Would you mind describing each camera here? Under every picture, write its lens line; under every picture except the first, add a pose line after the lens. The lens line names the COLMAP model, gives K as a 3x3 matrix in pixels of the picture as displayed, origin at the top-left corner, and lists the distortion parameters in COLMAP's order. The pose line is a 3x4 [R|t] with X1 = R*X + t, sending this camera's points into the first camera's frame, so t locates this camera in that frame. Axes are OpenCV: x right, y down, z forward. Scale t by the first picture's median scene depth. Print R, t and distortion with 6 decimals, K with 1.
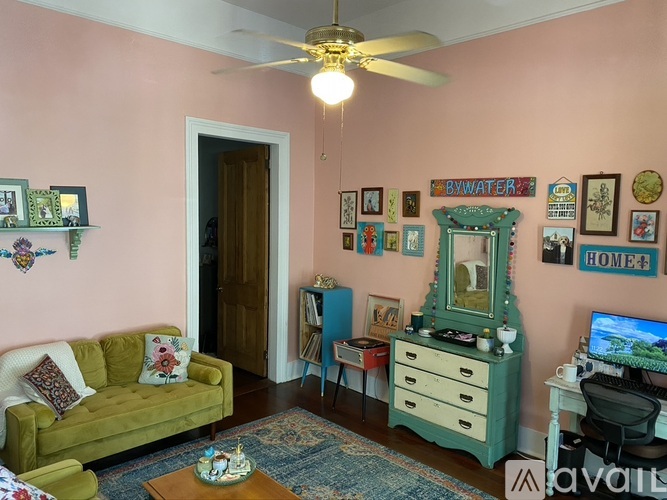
lens RADIAL K [[505.2, 0, 333.5], [0, 505.2, 250.0], [0, 0, 1]] dist [0.001056, -0.000363]
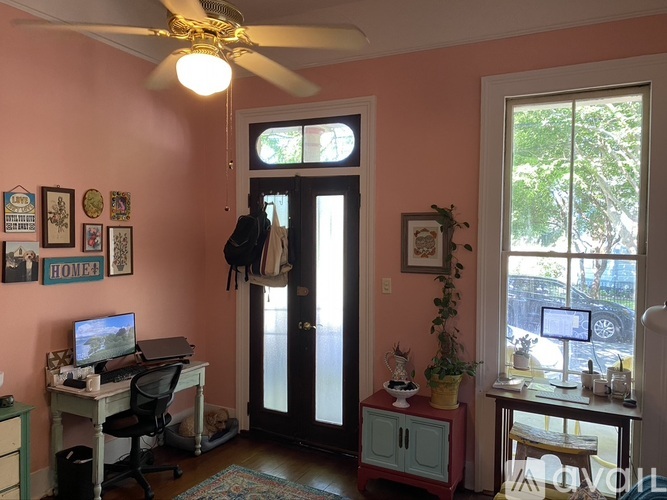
lens RADIAL K [[505.2, 0, 333.5], [0, 505.2, 250.0], [0, 0, 1]] dist [0.001056, -0.000363]
pose [[-0.317934, -0.049664, 0.946811, -0.617212], [0.053587, 0.996090, 0.070243, -0.066993], [-0.946597, 0.073069, -0.314030, 0.808624]]
